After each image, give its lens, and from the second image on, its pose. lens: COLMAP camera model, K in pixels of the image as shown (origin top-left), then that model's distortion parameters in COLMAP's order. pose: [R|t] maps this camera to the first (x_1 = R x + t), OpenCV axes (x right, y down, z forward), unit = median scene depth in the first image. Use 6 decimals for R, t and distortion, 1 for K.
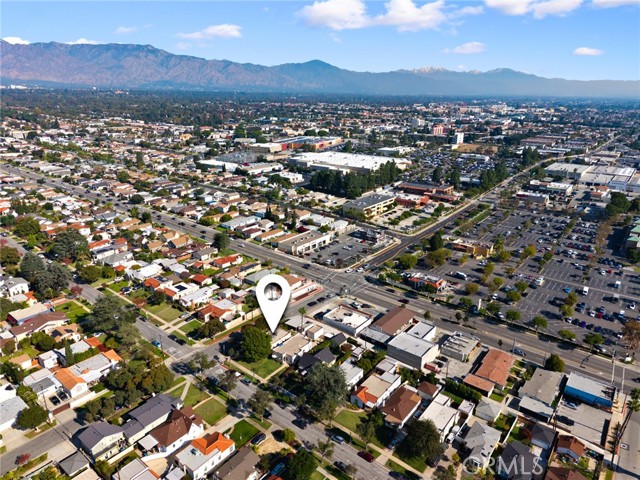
lens RADIAL K [[433.5, 0, 320.0], [0, 433.5, 240.0], [0, 0, 1]] dist [0.004737, -0.008027]
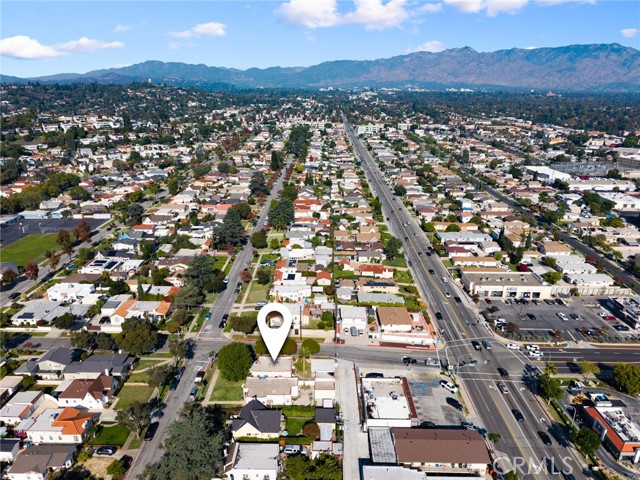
lens RADIAL K [[433.5, 0, 320.0], [0, 433.5, 240.0], [0, 0, 1]] dist [0.004737, -0.008027]
pose [[0.602363, 0.253606, -0.756863, 0.296213], [-0.260923, 0.958657, 0.113562, -0.065477], [0.754372, 0.129078, 0.643631, 0.326098]]
